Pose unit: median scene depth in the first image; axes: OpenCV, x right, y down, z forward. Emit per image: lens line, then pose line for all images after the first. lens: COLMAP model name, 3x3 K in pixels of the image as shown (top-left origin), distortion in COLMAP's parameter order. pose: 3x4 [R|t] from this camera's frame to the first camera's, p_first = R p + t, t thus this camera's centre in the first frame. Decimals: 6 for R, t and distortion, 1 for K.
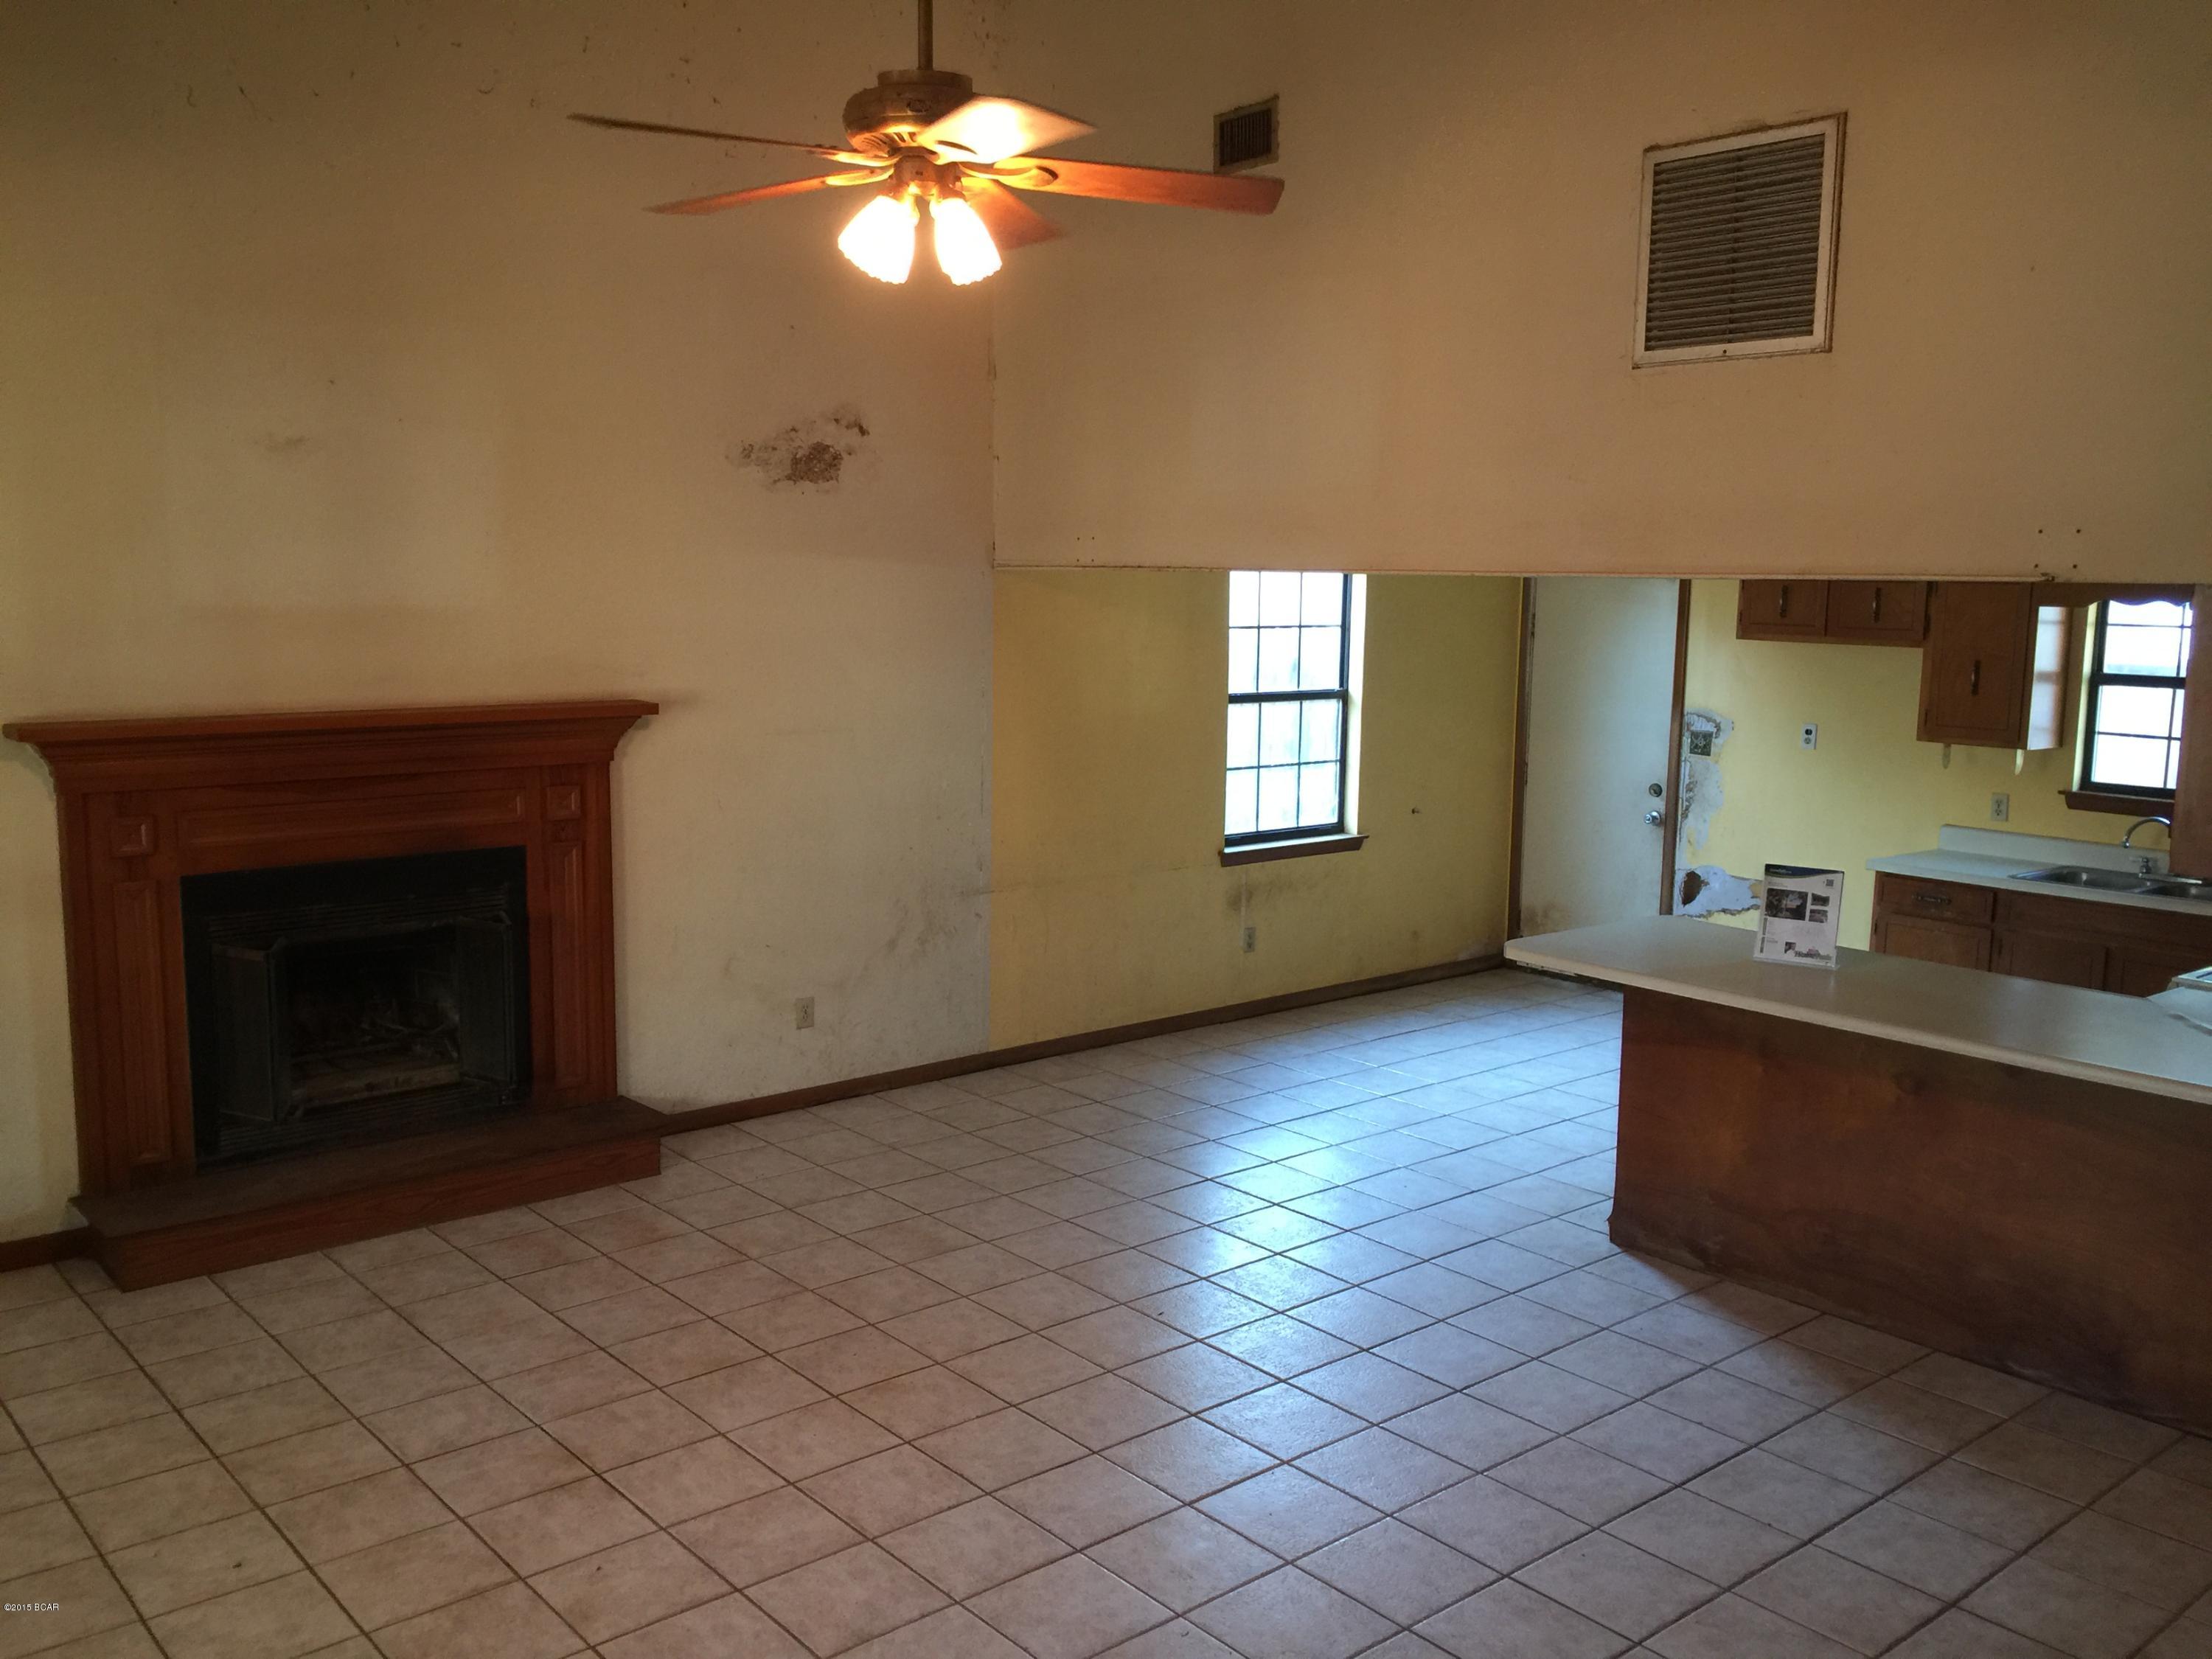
lens RADIAL K [[1873.2, 0, 1085.5], [0, 1873.2, 832.0], [0, 0, 1]] dist [0.063230, -0.071961]
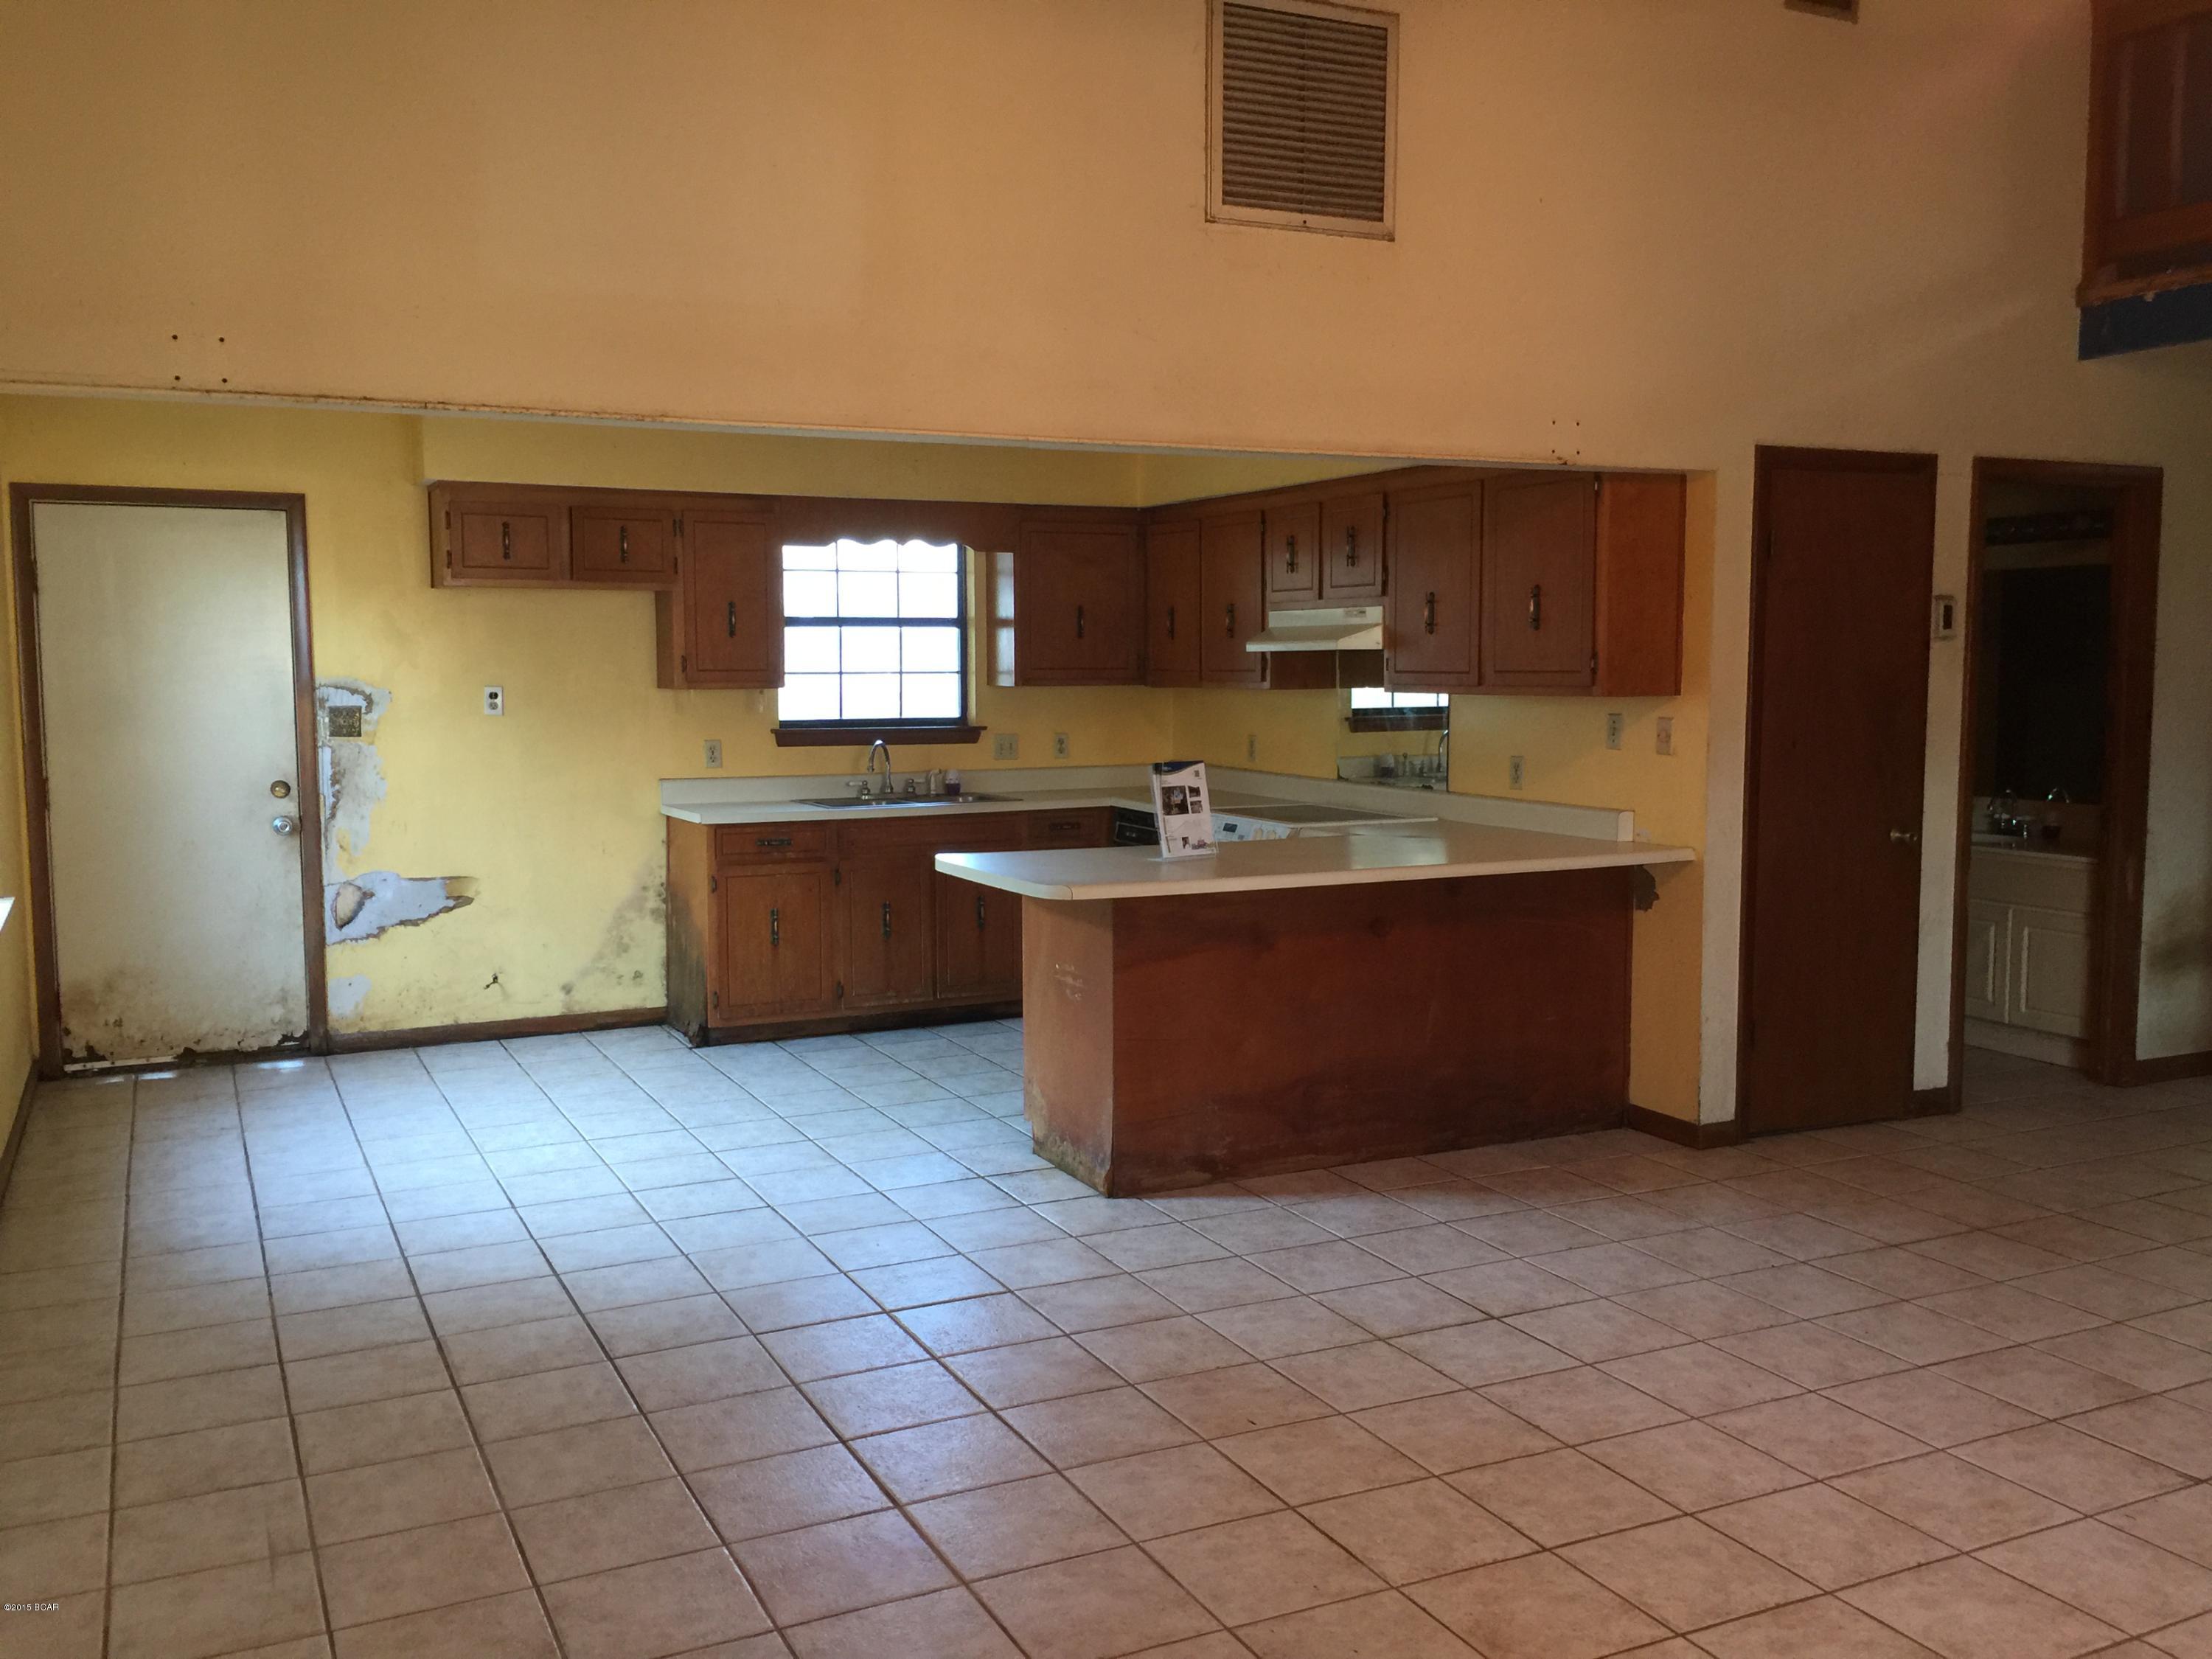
lens RADIAL K [[1873.2, 0, 1108.7], [0, 1873.2, 824.7], [0, 0, 1]] dist [0.063230, -0.071961]
pose [[0.252747, -0.105925, 0.961717, -0.471417], [0.141941, 0.987294, 0.071439, -0.019682], [-0.957064, 0.118451, 0.264571, 0.617063]]
